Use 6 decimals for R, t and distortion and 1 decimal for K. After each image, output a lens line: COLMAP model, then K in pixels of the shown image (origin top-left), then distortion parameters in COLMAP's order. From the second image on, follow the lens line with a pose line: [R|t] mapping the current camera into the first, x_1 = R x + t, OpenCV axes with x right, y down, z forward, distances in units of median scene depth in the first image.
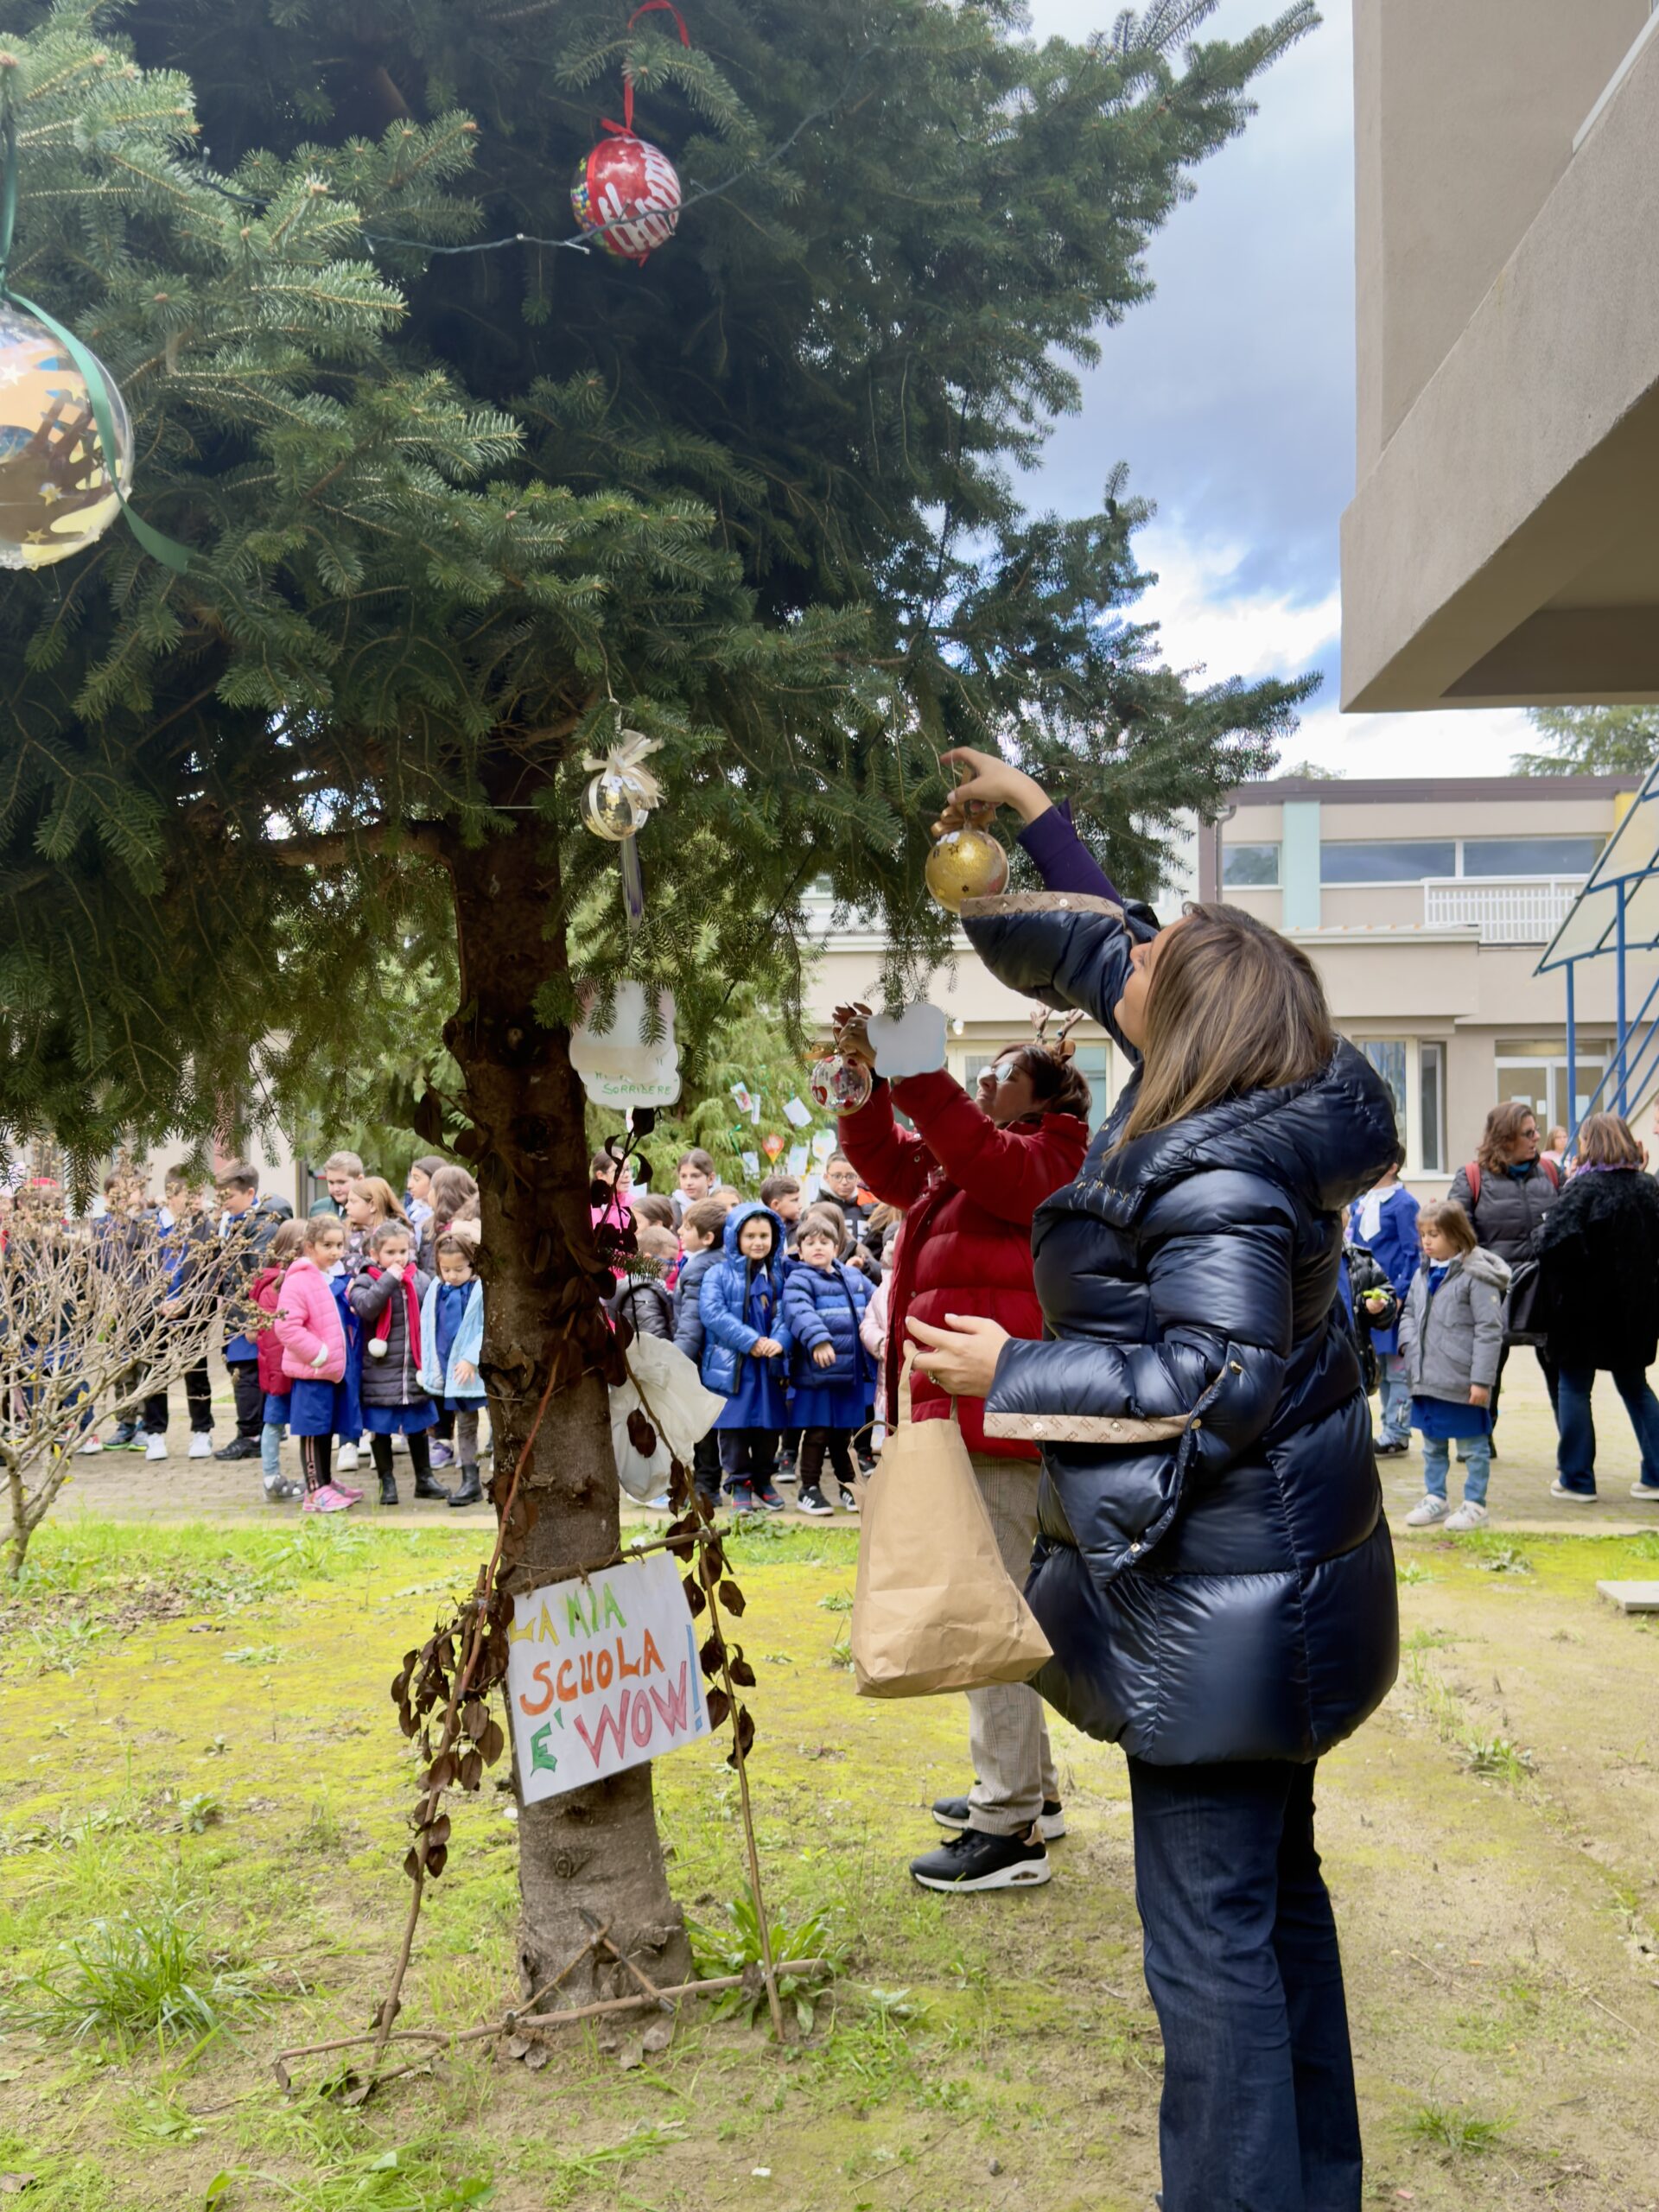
lens RADIAL K [[2173.2, 0, 817.3], [0, 2173.2, 1108.4], [0, 0, 1]] dist [0.065453, 0.000000]
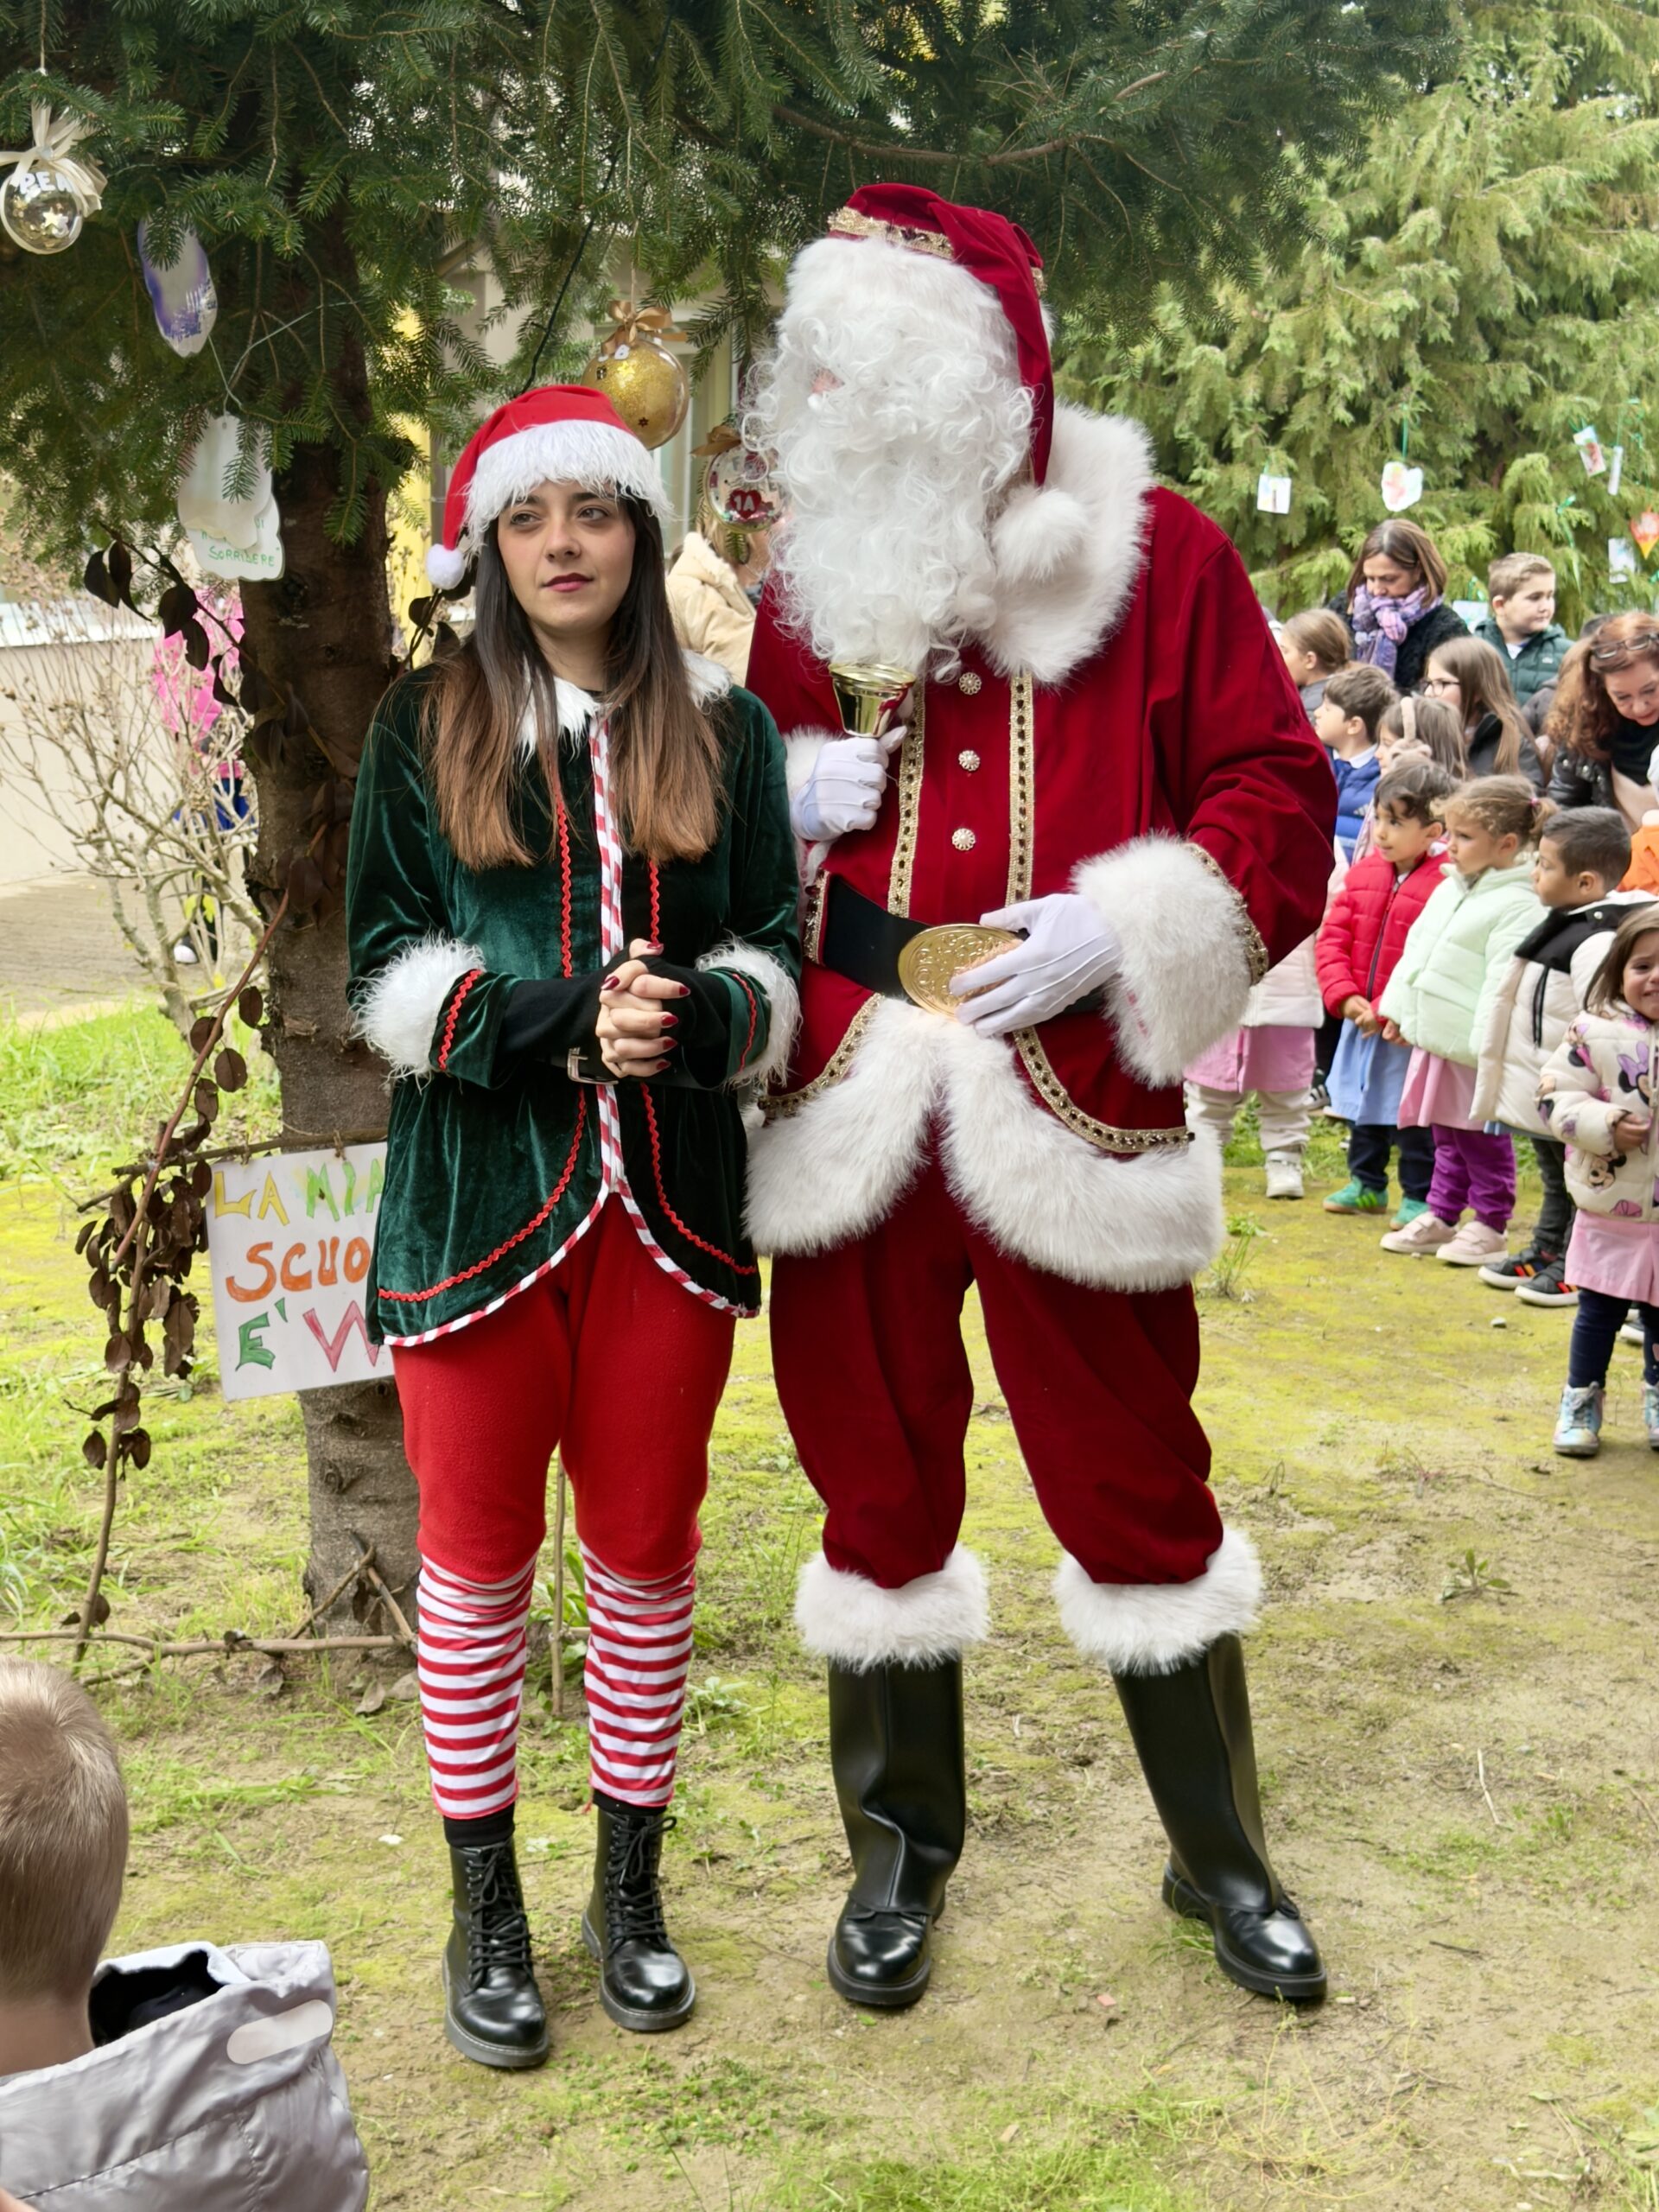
lens RADIAL K [[3301.3, 0, 822.4], [0, 3301.3, 1110.9], [0, 0, 1]] dist [0.125068, 0.000000]
pose [[0.938305, 0.090699, -0.333704, 0.475174], [-0.021570, 0.978463, 0.205292, -0.057121], [0.345137, -0.185428, 0.920053, -0.074705]]
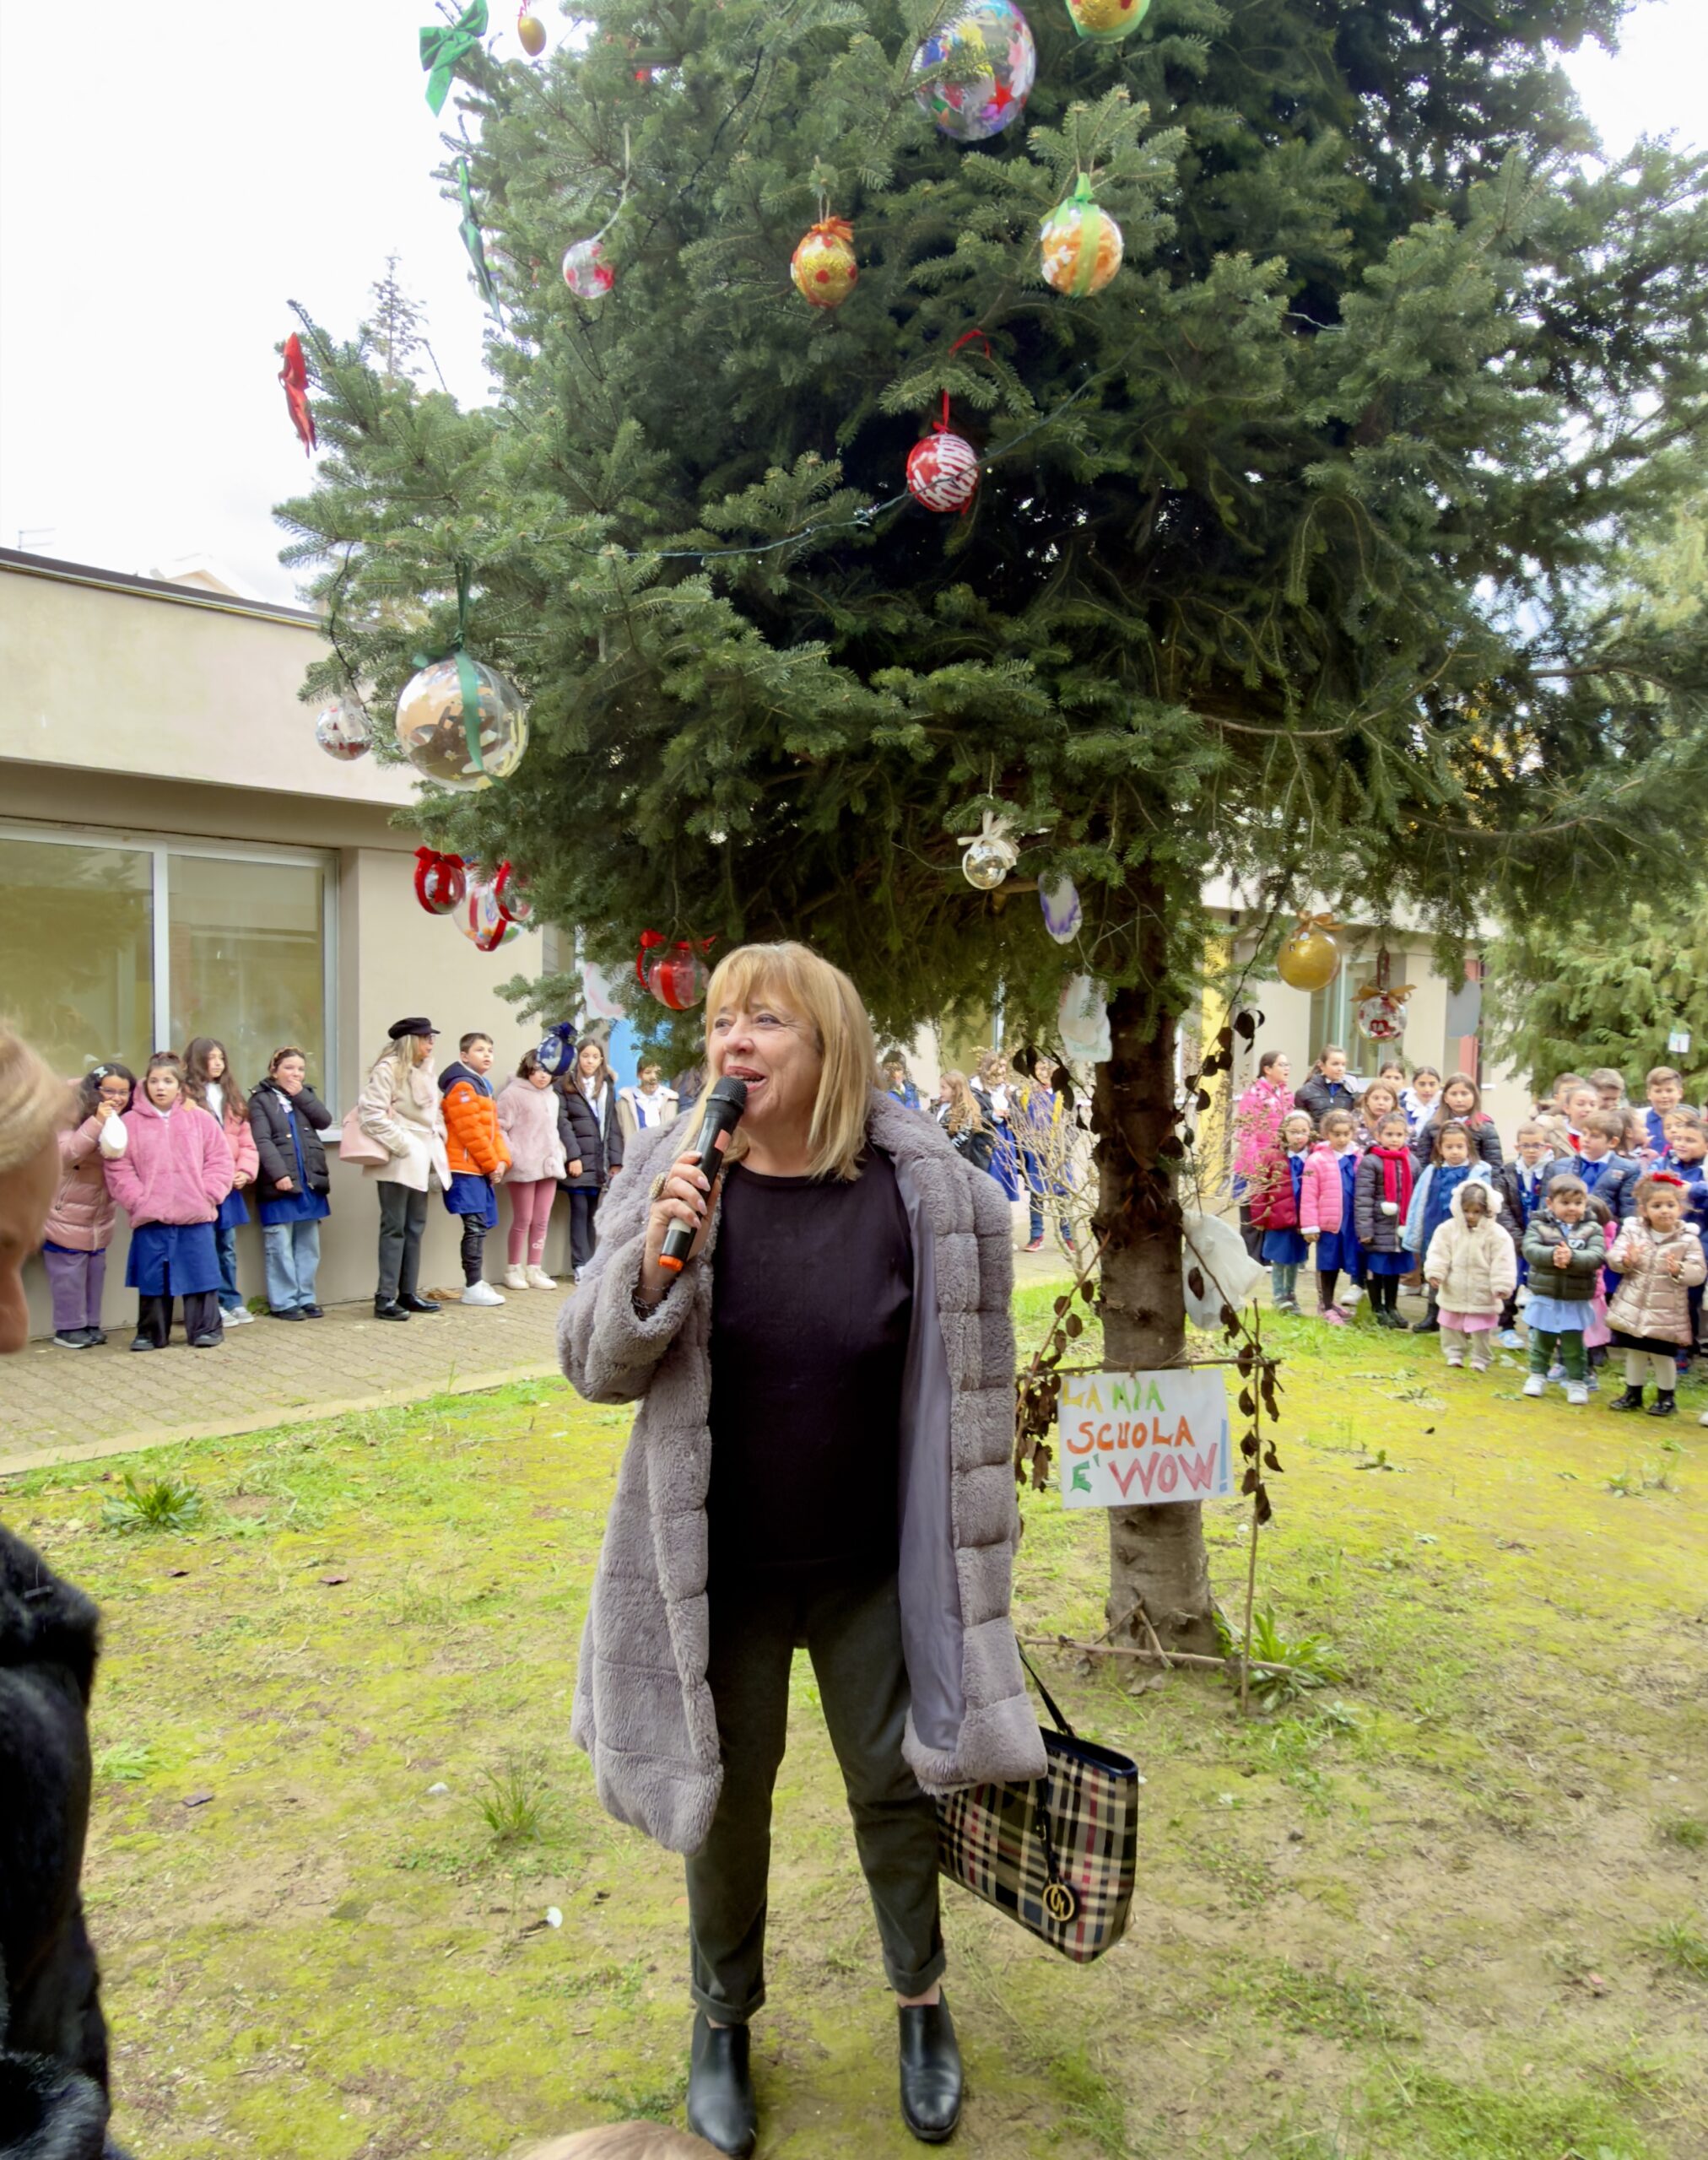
lens RADIAL K [[1505.2, 0, 860.1], [0, 1505.2, 1107.4], [0, 0, 1]] dist [-0.011925, 0.006354]
pose [[0.756032, 0.061965, -0.651595, 0.409194], [-0.019600, 0.997206, 0.072090, -0.035387], [0.654242, -0.041731, 0.755133, 0.112753]]
